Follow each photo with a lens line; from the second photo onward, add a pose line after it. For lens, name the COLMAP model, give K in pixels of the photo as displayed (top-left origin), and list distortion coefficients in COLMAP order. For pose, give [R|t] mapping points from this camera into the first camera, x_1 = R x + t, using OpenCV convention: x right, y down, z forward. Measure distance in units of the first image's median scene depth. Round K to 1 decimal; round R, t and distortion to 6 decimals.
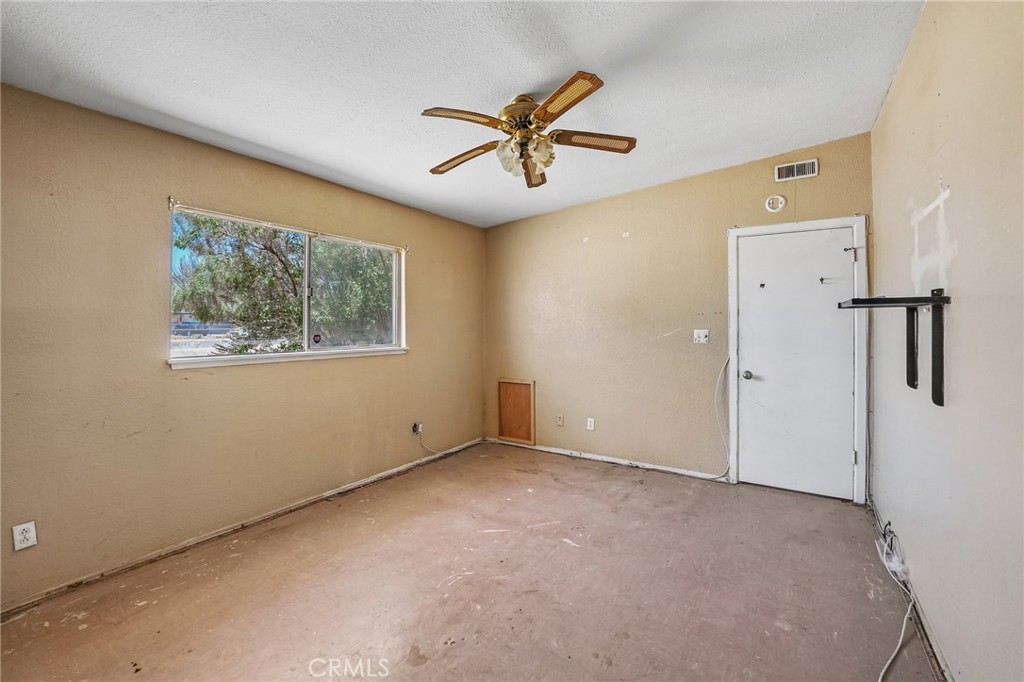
lens RADIAL K [[424.3, 0, 509.9], [0, 424.3, 330.3], [0, 0, 1]] dist [-0.018980, 0.000913]
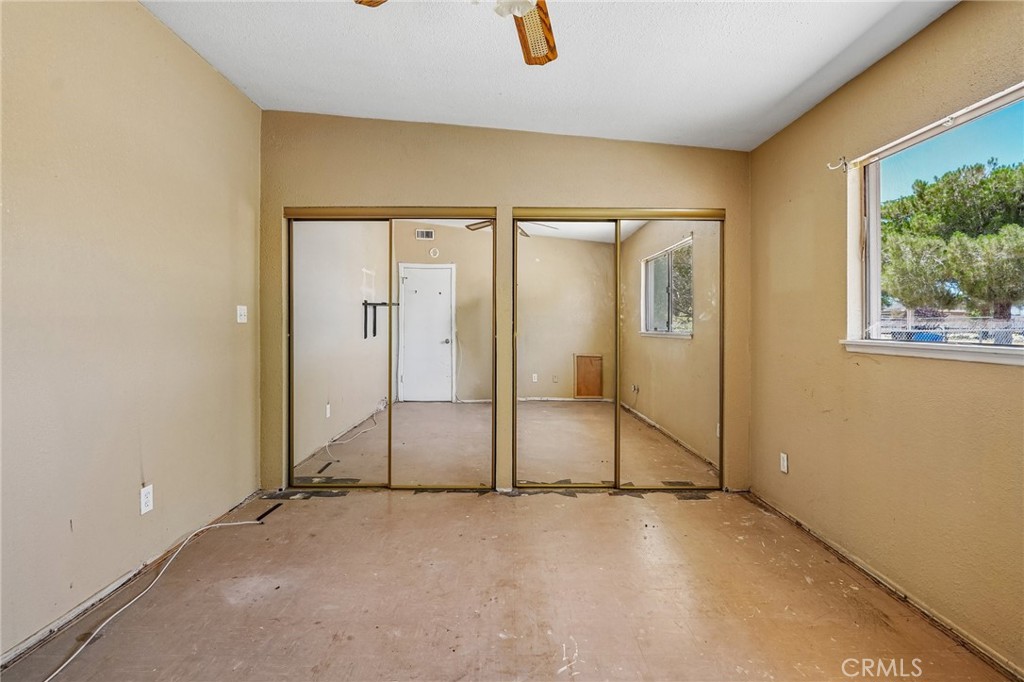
lens RADIAL K [[503.4, 0, 514.9], [0, 503.4, 333.0], [0, 0, 1]] dist [-0.004420, -0.000442]
pose [[-0.826395, 0.006824, -0.563050, 0.259132], [-0.010486, 0.999567, 0.027505, 0.023131], [0.562993, 0.028634, -0.825965, 1.034622]]
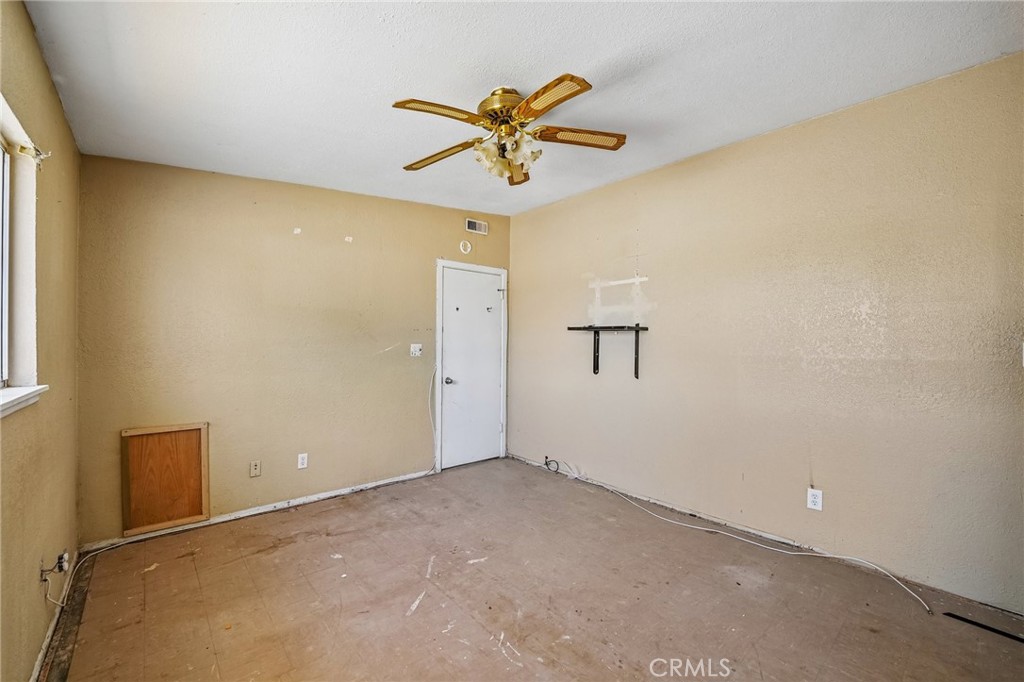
lens RADIAL K [[424.3, 0, 497.3], [0, 424.3, 352.1], [0, 0, 1]] dist [-0.018980, 0.000913]
pose [[0.292648, -0.018955, 0.956032, -0.576411], [0.005640, 0.999820, 0.018097, 0.001044], [-0.956204, 0.000096, 0.292702, 0.500086]]
